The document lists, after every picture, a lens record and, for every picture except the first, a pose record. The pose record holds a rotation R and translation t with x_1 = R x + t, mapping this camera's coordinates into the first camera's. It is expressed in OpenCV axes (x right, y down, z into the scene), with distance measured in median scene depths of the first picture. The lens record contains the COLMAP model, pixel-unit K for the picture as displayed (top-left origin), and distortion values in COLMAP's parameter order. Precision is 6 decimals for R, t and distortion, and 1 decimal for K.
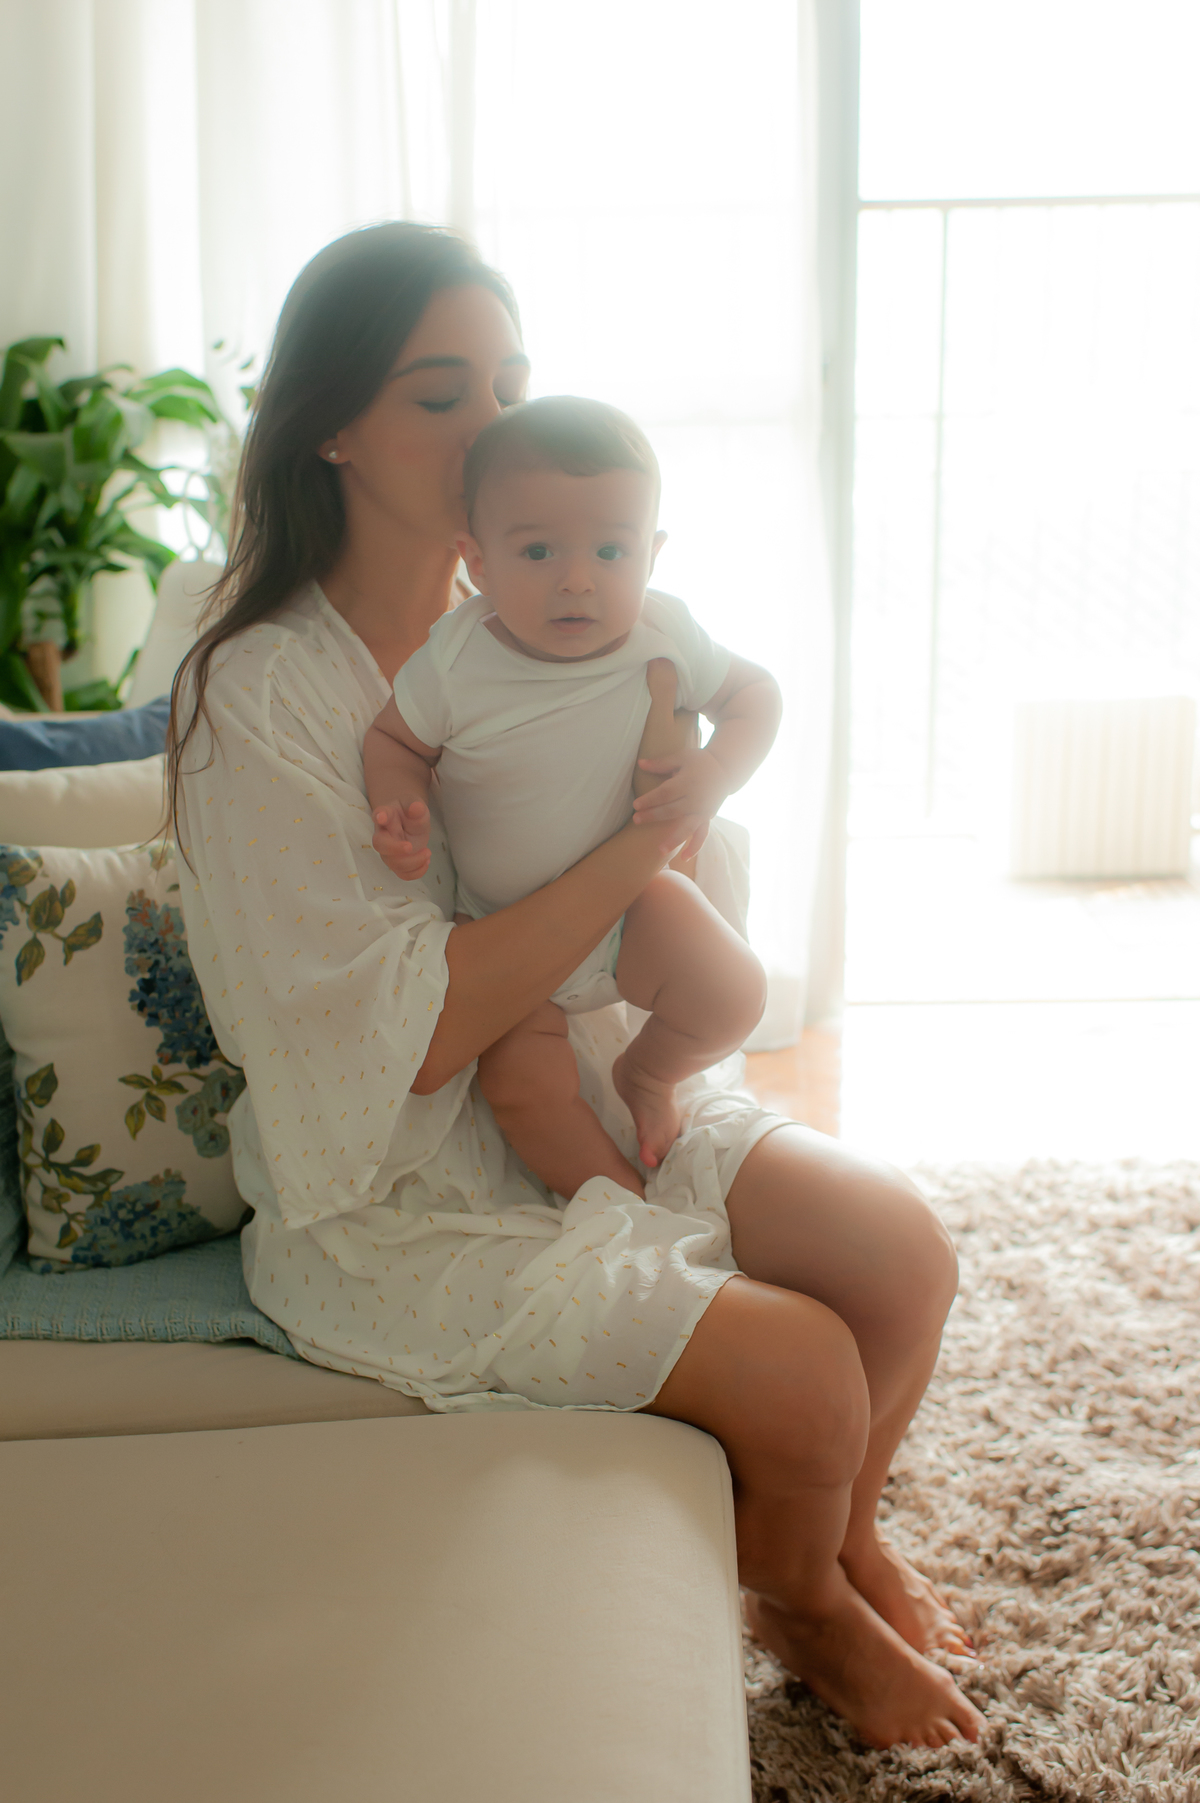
lens RADIAL K [[1926.2, 0, 572.8], [0, 1926.2, 955.6], [0, 0, 1]] dist [0.003932, 0.000000]
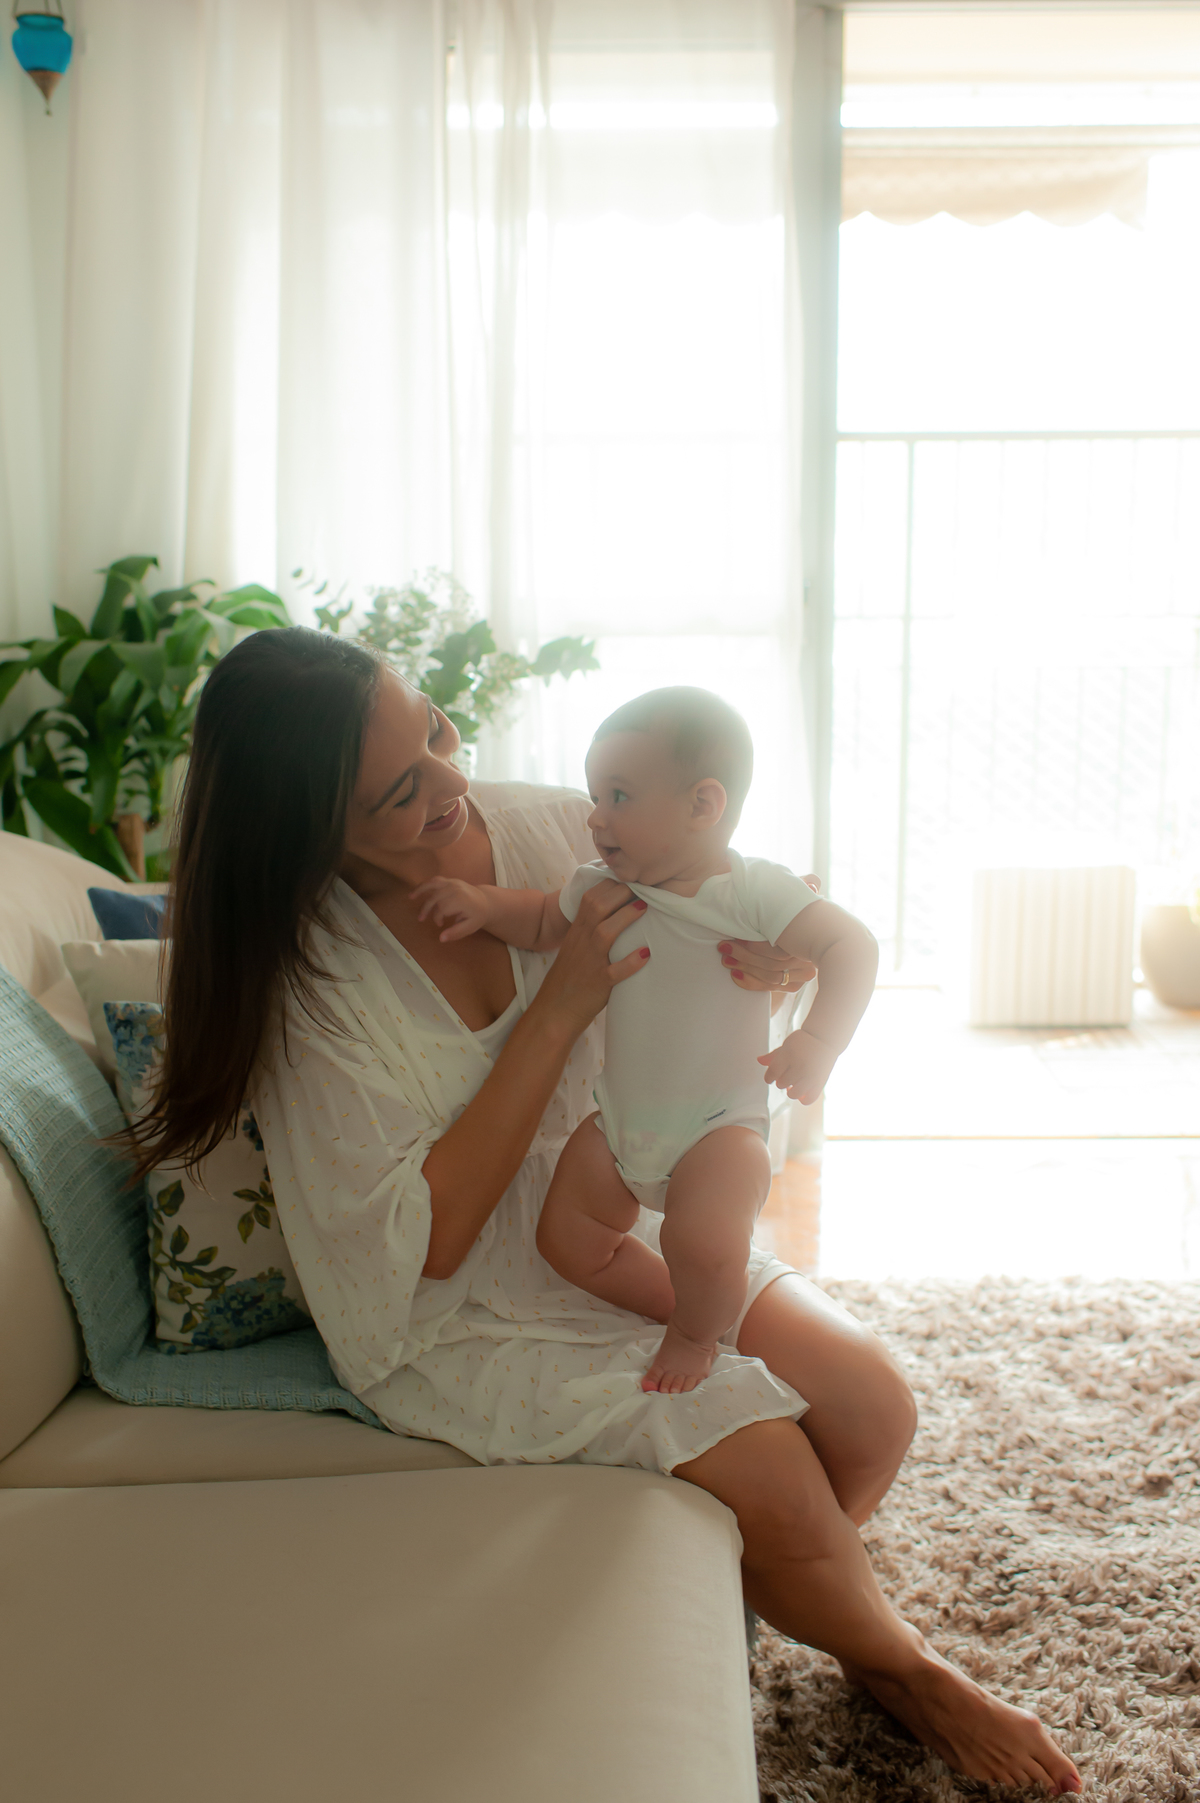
lens RADIAL K [[1926.2, 0, 600.8], [0, 1926.2, 906.7], [0, 0, 1]] dist [0.003932, 0.000000]
pose [[0.999569, 0.013800, 0.025894, -0.029998], [-0.011297, 0.995467, -0.094430, -0.003202], [-0.027080, 0.094097, 0.995195, -0.195230]]
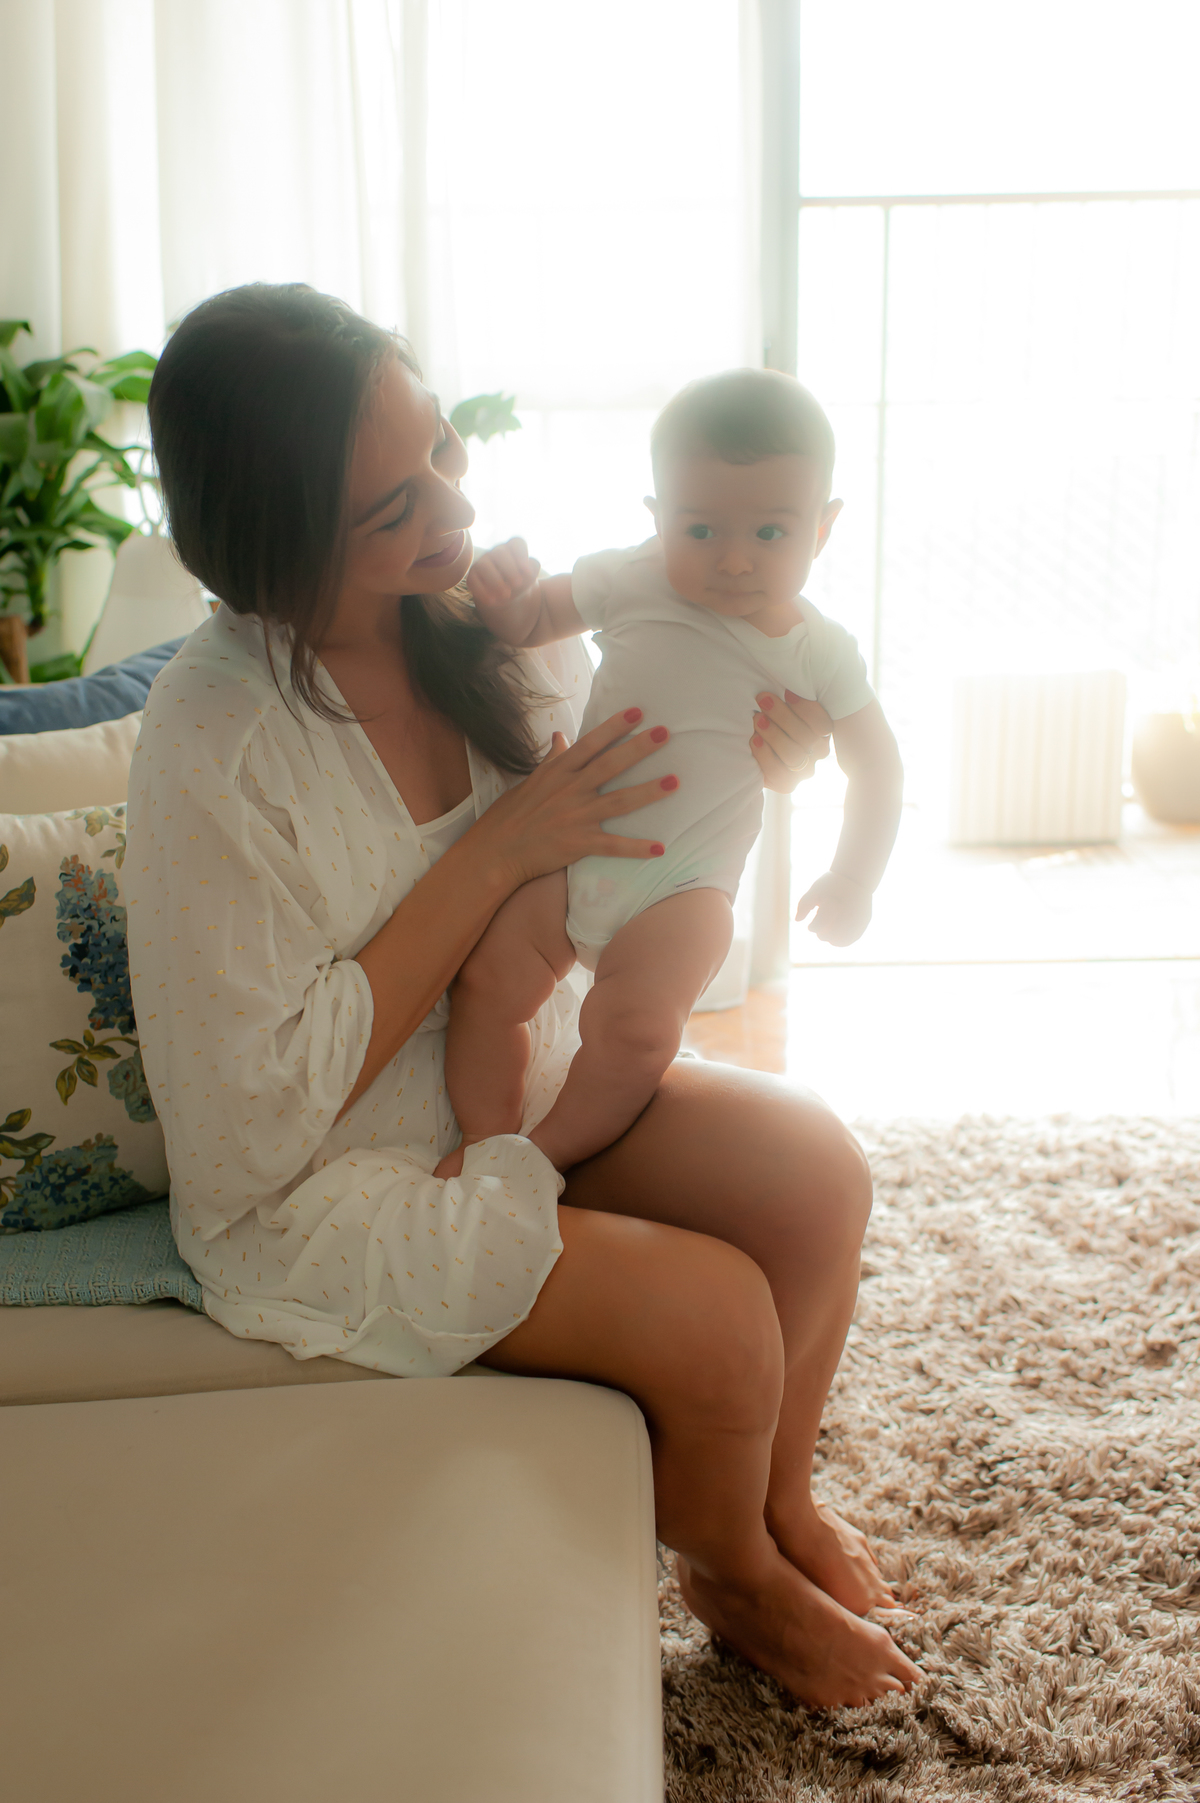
lens RADIAL K [[1783.2, 0, 573.9], [0, 1783.2, 922.4], [0, 0, 1]] dist [-0.000584, 0.000000]
pose [[0.999955, -0.001825, 0.009347, 0.023606], [0.001807, 0.999996, 0.001955, -0.000550], [-0.009351, -0.001938, 0.999954, 0.055040]]
